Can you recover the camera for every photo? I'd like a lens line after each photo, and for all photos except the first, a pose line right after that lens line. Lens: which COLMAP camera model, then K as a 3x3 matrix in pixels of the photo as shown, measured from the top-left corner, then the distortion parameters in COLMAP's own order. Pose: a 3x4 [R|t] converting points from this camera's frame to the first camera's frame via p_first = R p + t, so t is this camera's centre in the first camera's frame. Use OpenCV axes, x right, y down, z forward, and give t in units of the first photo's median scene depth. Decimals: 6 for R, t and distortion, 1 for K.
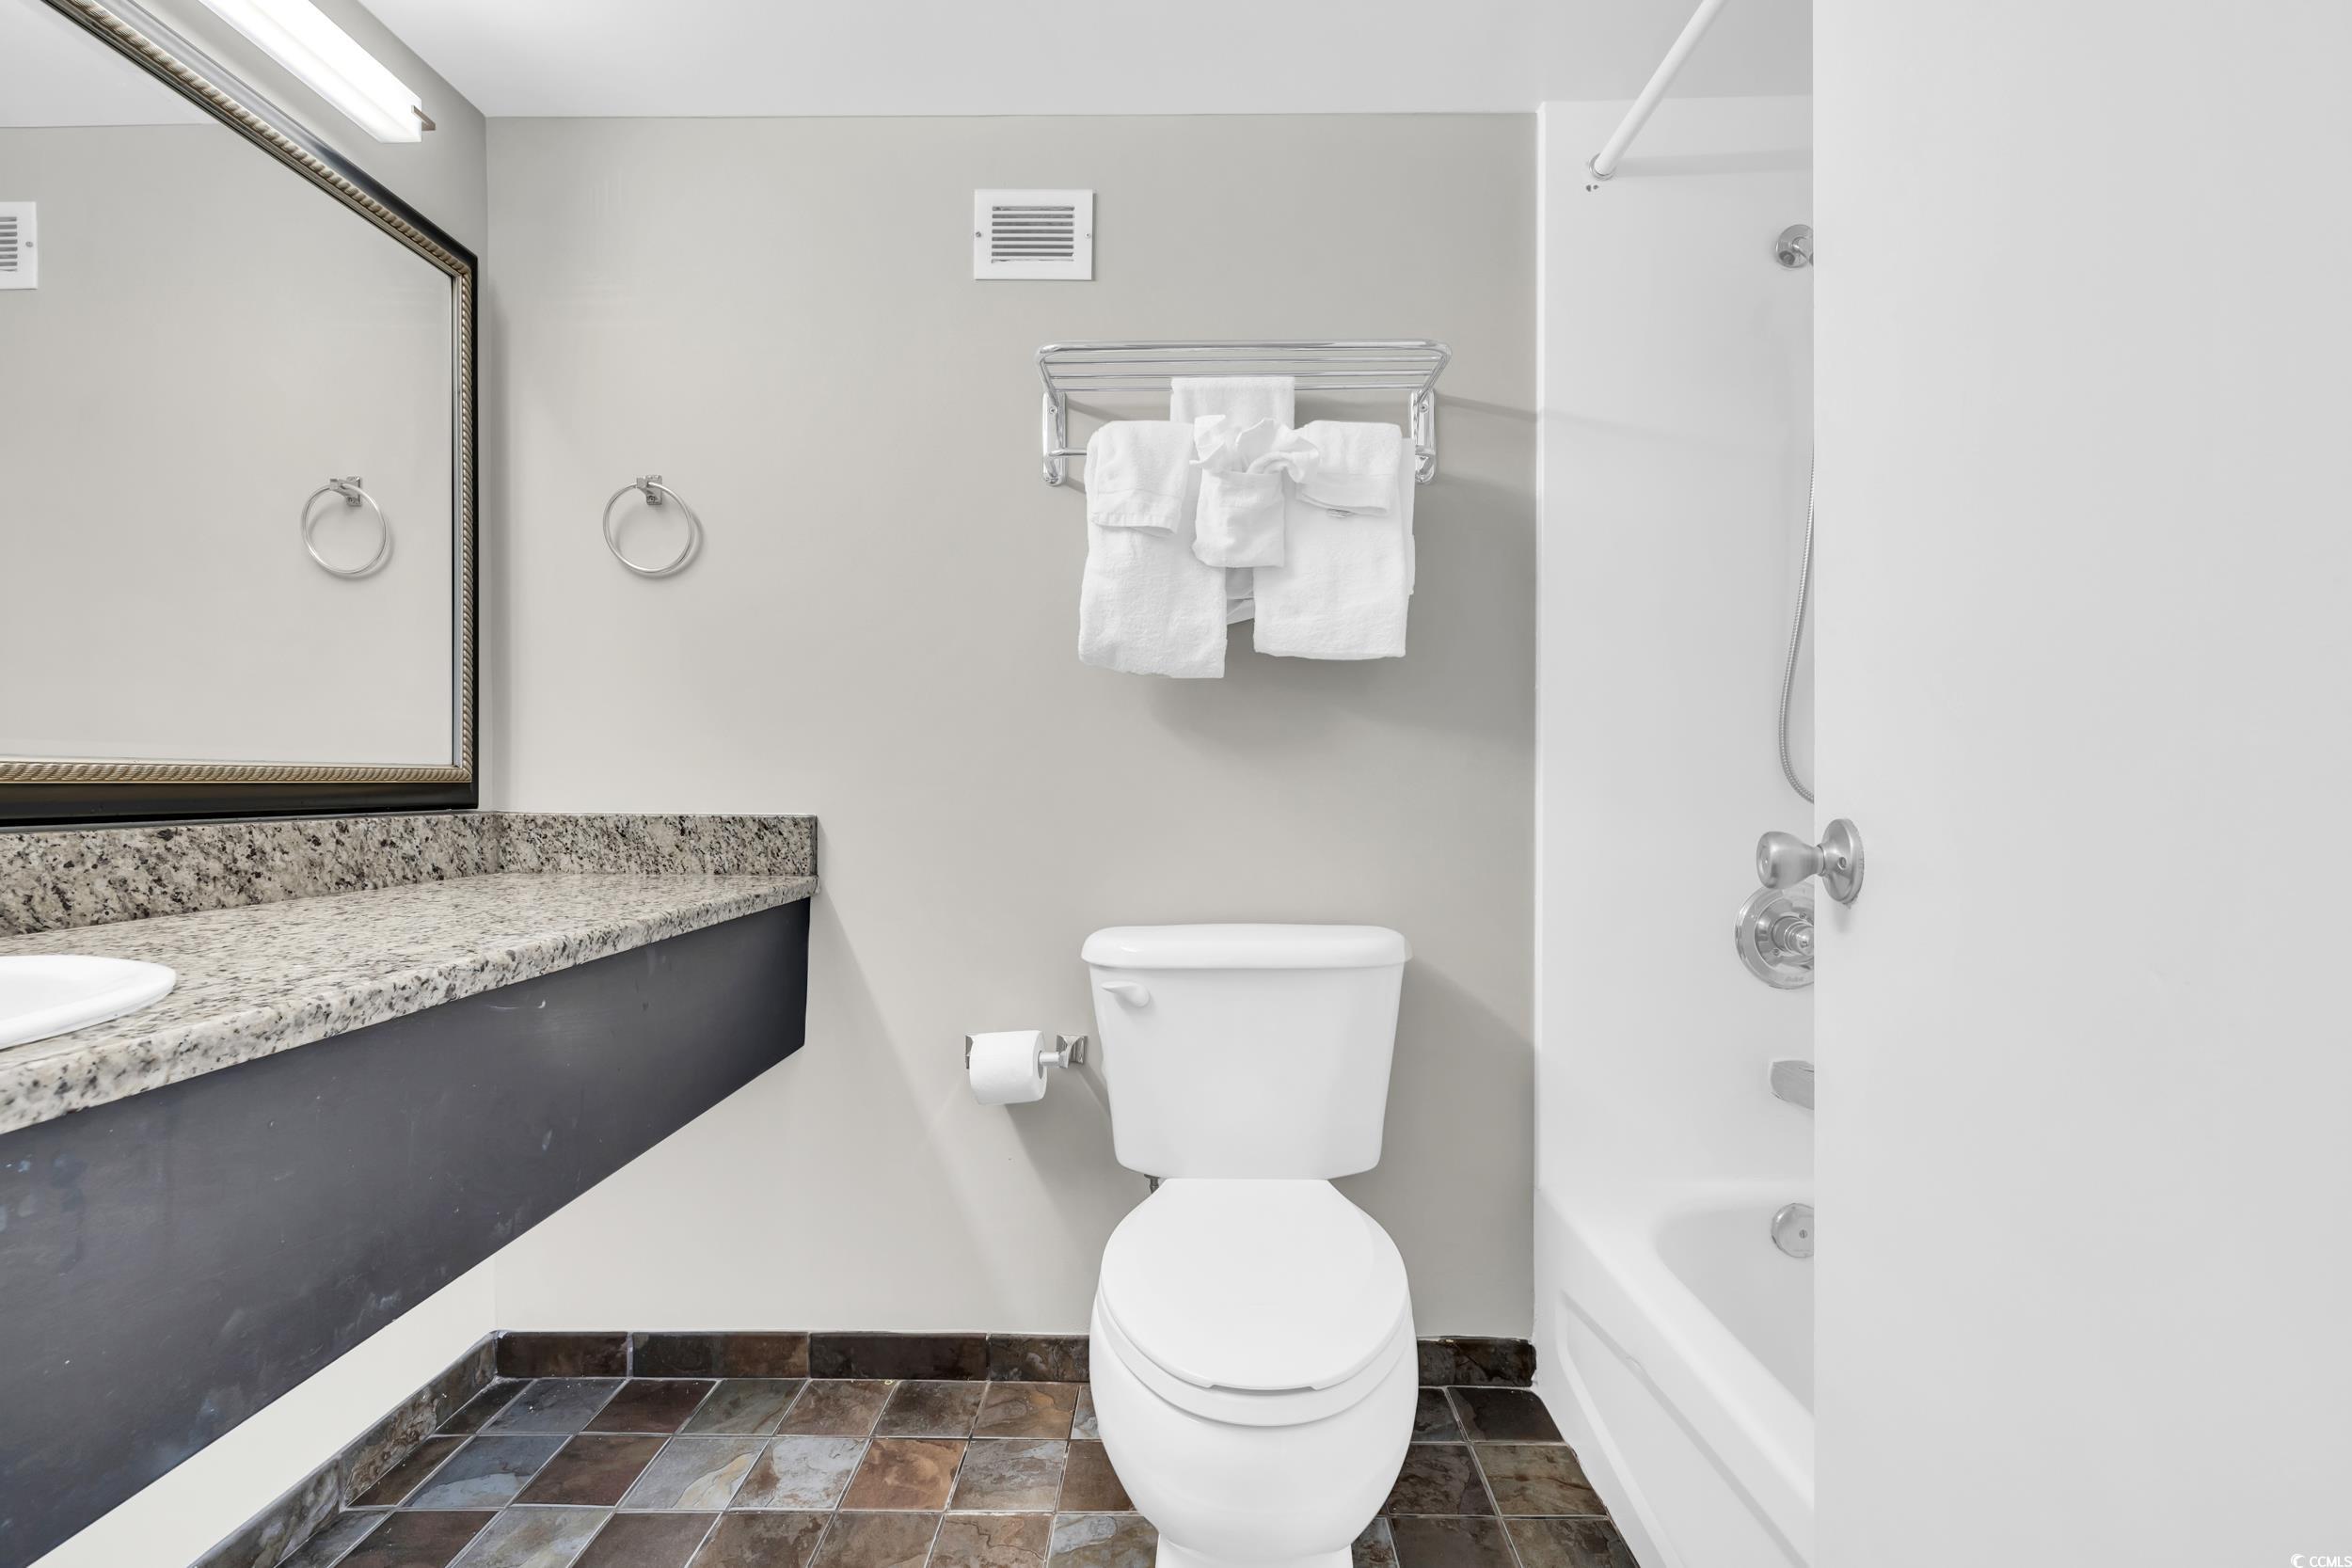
lens RADIAL K [[1004.5, 0, 1173.1], [0, 1004.5, 773.2], [0, 0, 1]] dist [0.000262, 0.000250]
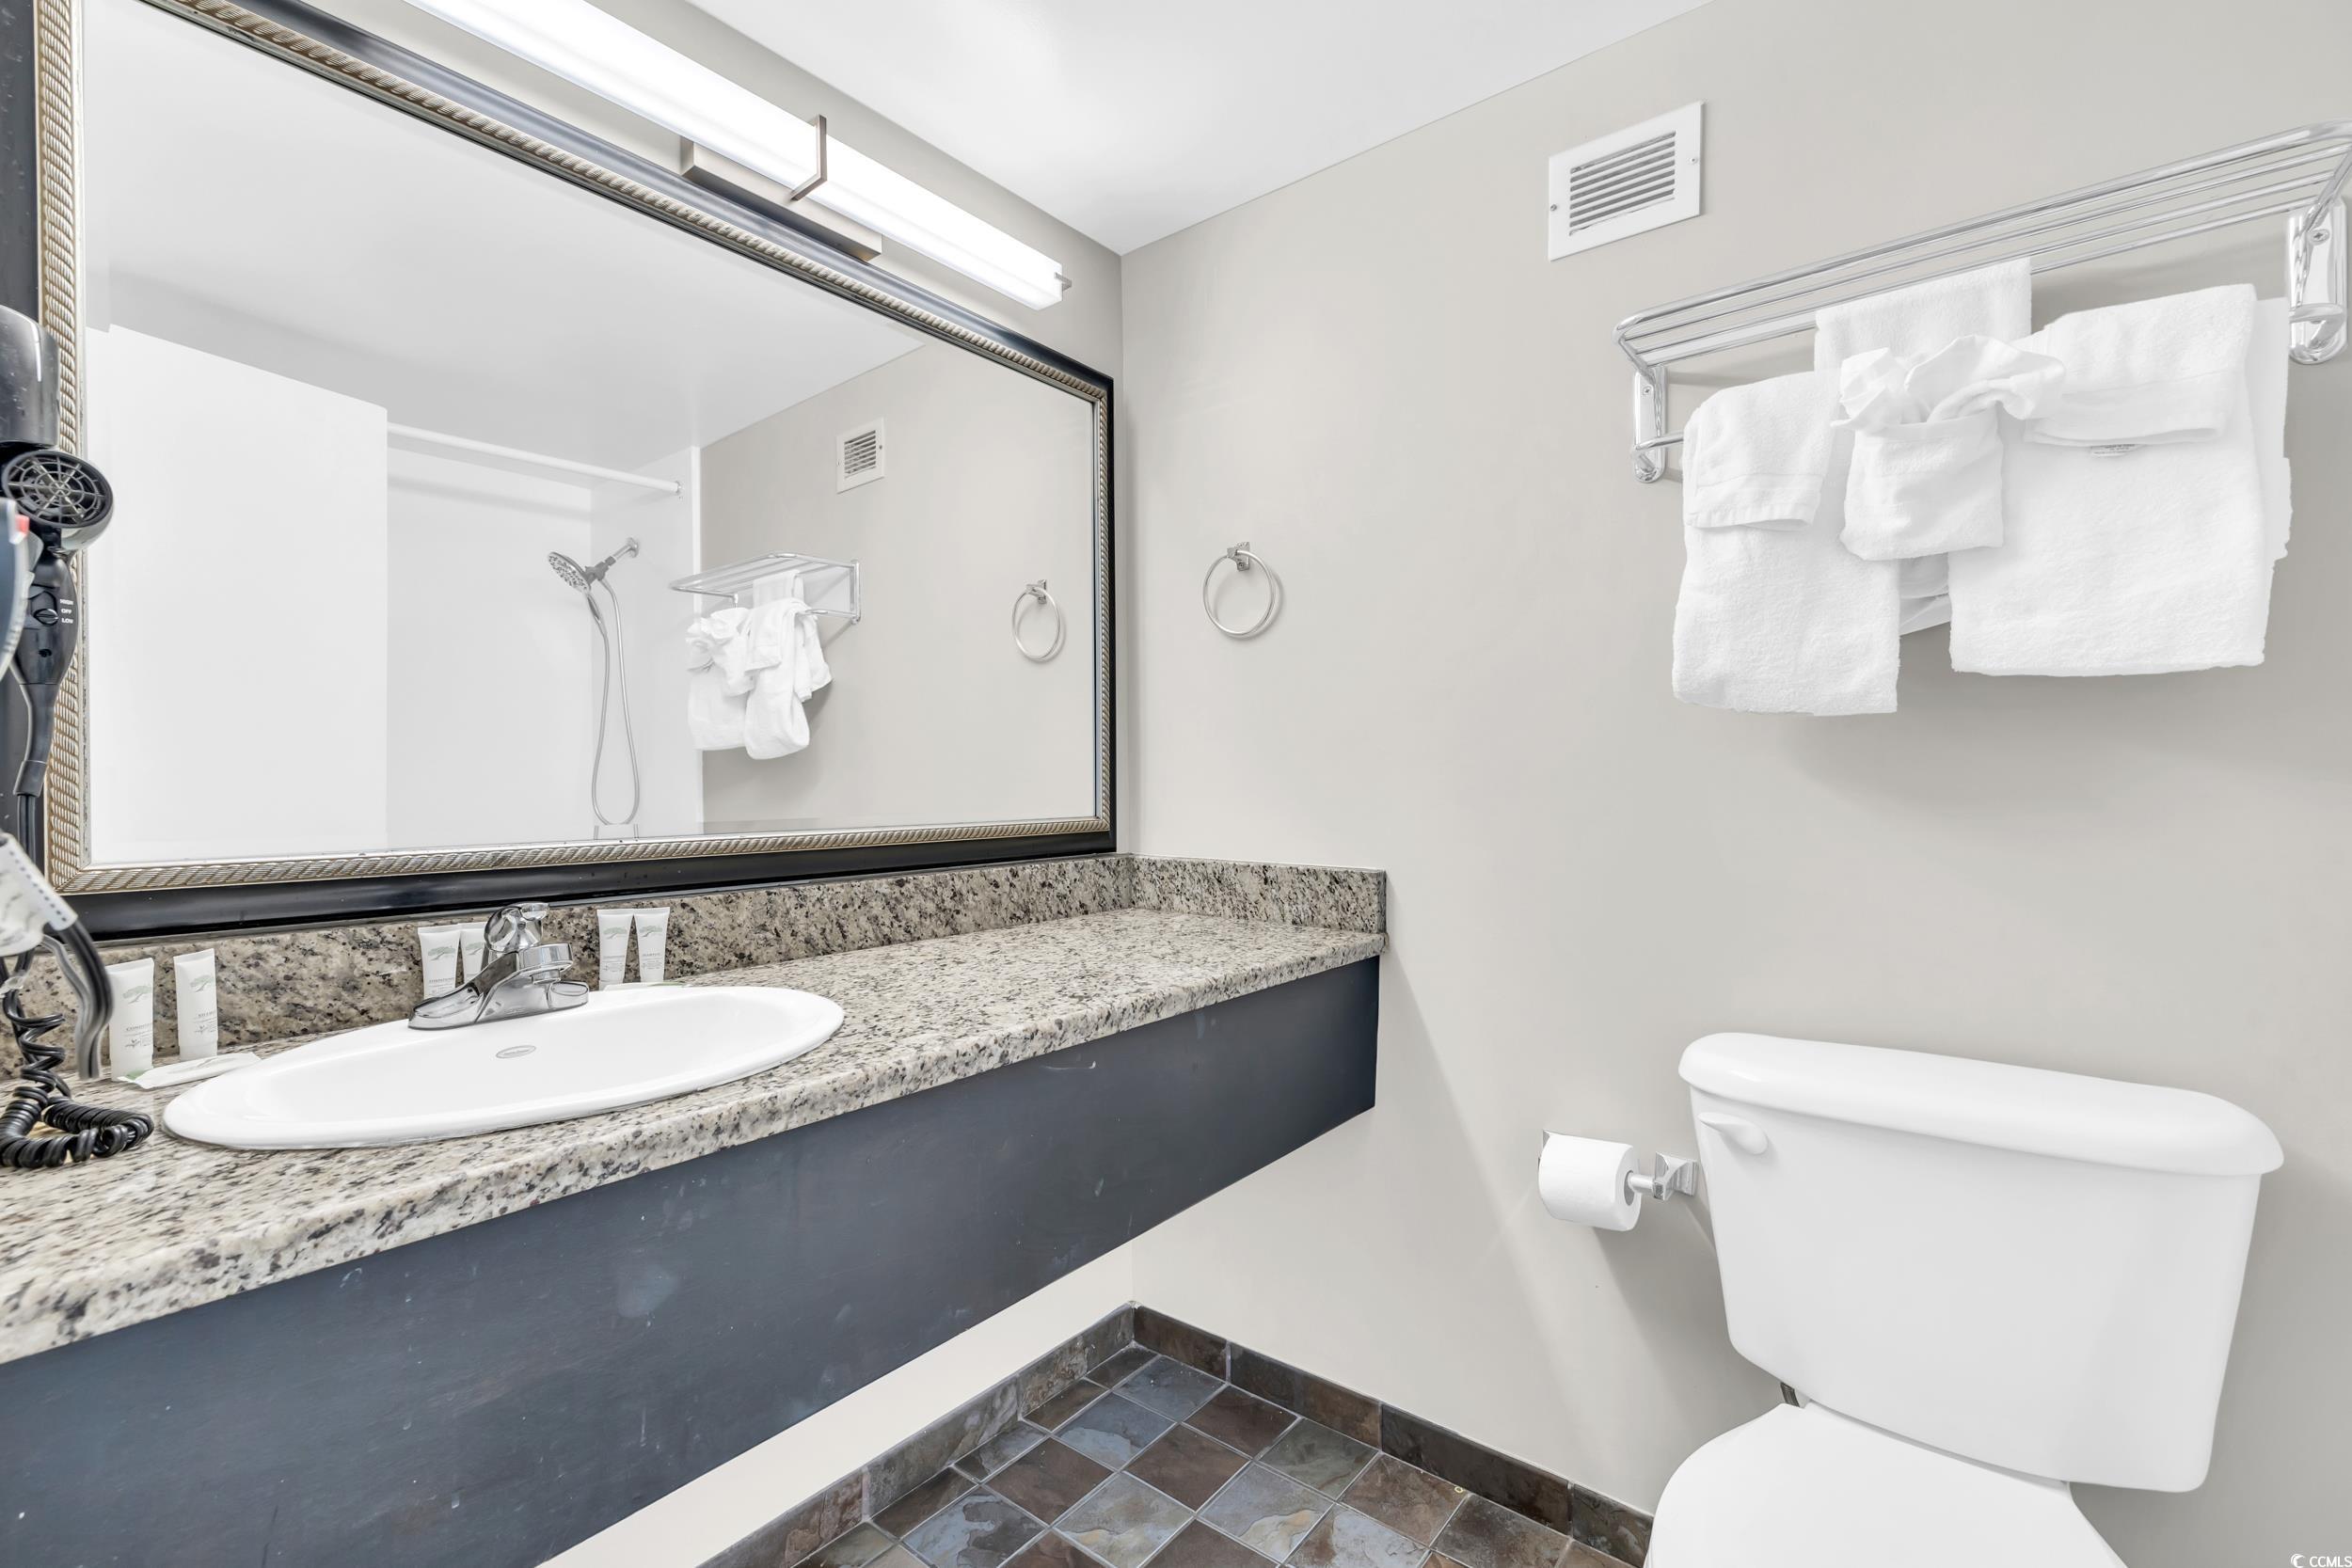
lens RADIAL K [[1004.5, 0, 1173.1], [0, 1004.5, 773.2], [0, 0, 1]] dist [0.000262, 0.000250]
pose [[0.789650, -0.007874, -0.613506, 0.084192], [0.014724, 0.999873, 0.006119, -0.065197], [0.613380, -0.013866, 0.789666, 0.119337]]
